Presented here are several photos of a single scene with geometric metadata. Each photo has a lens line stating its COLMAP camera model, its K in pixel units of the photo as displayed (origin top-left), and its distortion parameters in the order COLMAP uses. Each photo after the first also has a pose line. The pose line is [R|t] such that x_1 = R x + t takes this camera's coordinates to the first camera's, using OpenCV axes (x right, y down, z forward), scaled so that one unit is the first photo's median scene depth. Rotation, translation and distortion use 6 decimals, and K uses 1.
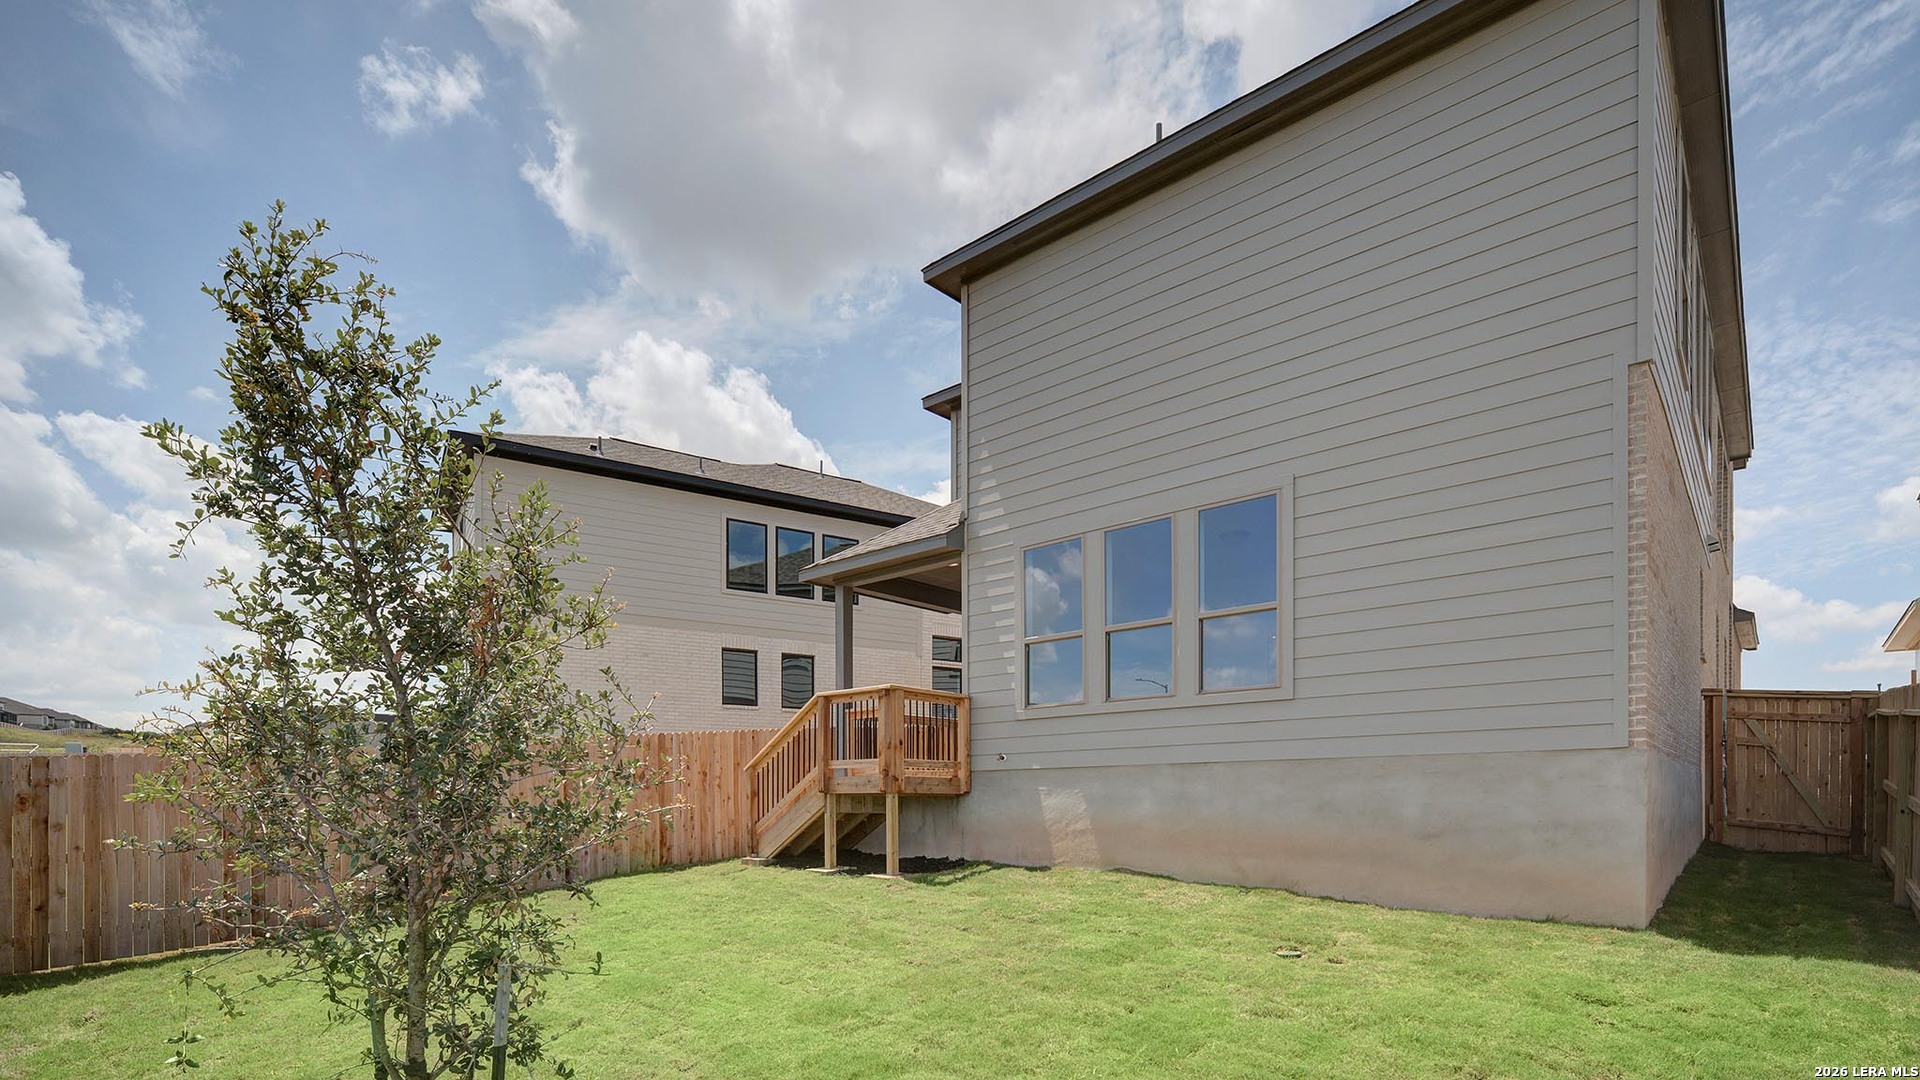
lens RADIAL K [[869.3, 0, 934.3], [0, 869.3, 539.7], [0, 0, 1]] dist [-0.000854, -0.000196]
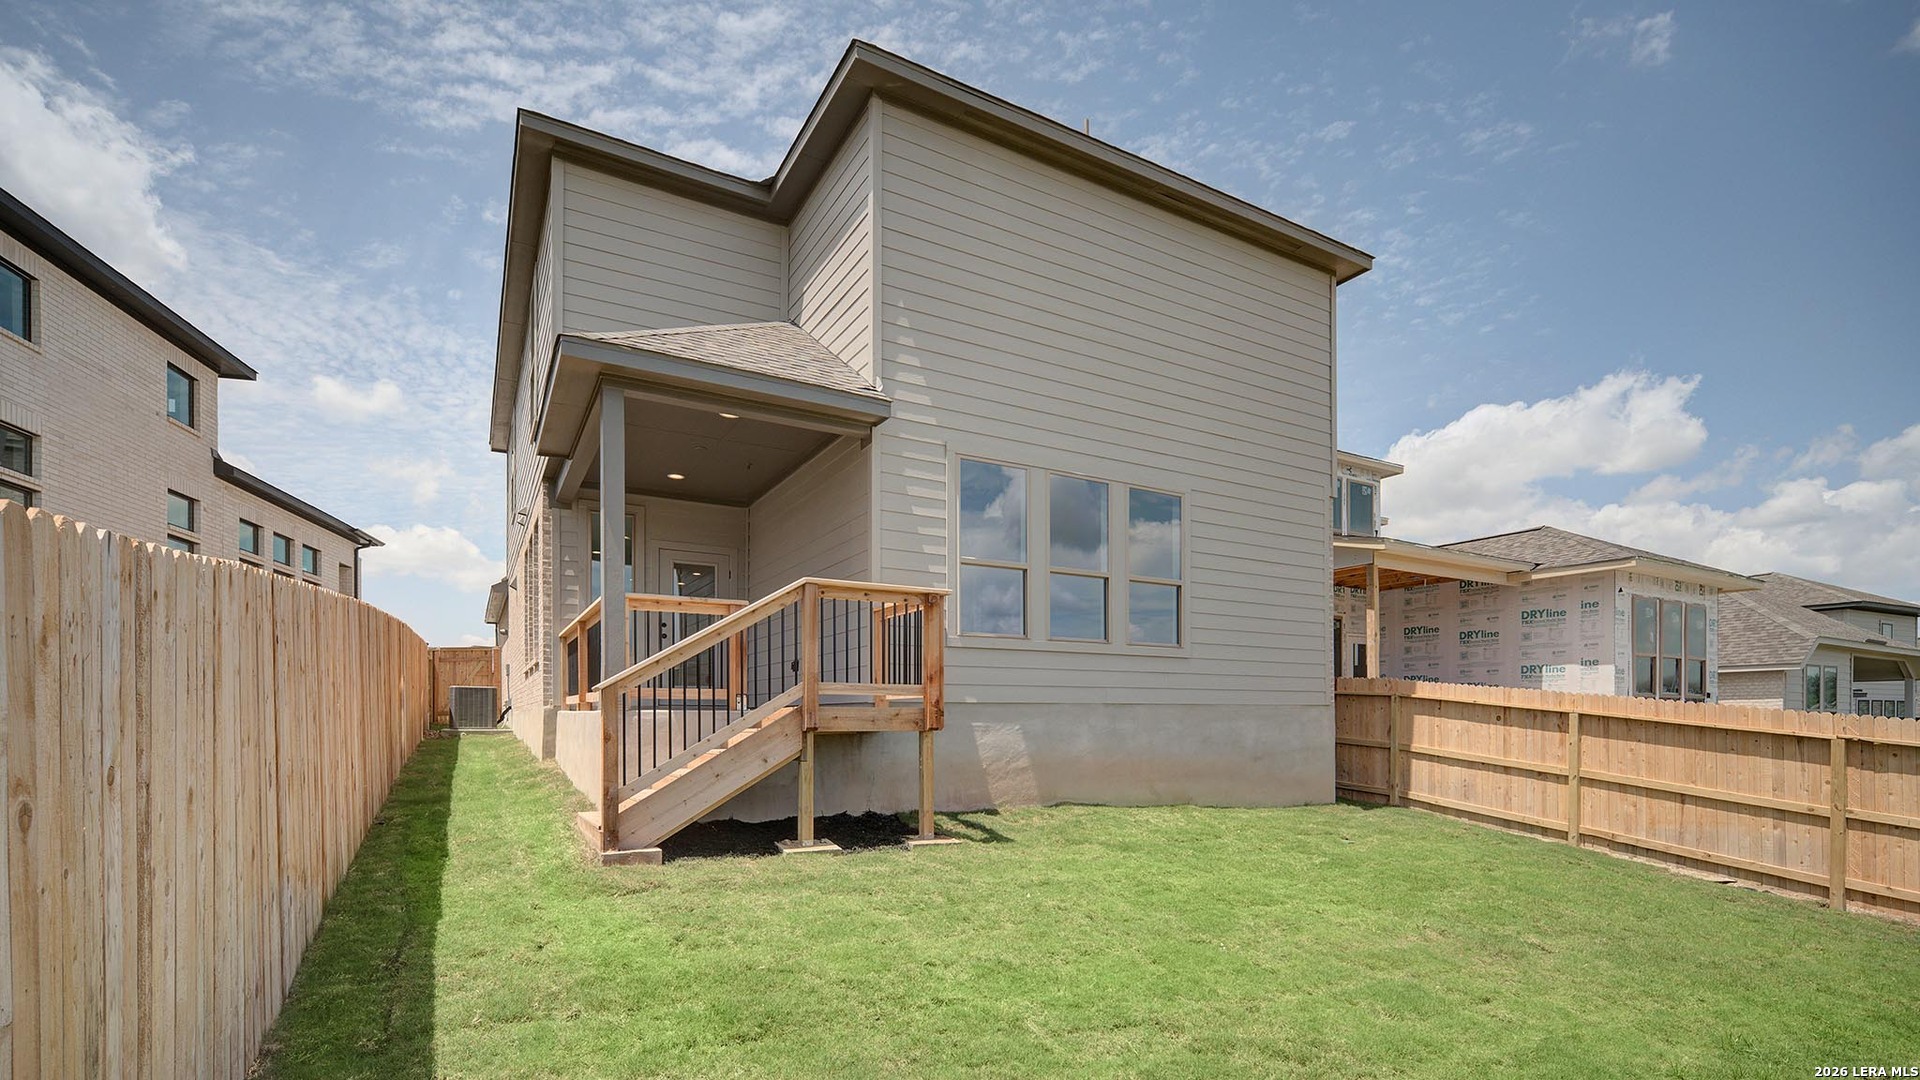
lens RADIAL K [[869.3, 0, 934.3], [0, 869.3, 539.7], [0, 0, 1]] dist [-0.000854, -0.000196]
pose [[0.321103, 0.208634, 0.923777, -0.797688], [-0.260913, 0.957172, -0.125484, 0.238659], [-0.910394, -0.200733, 0.361786, 0.790291]]
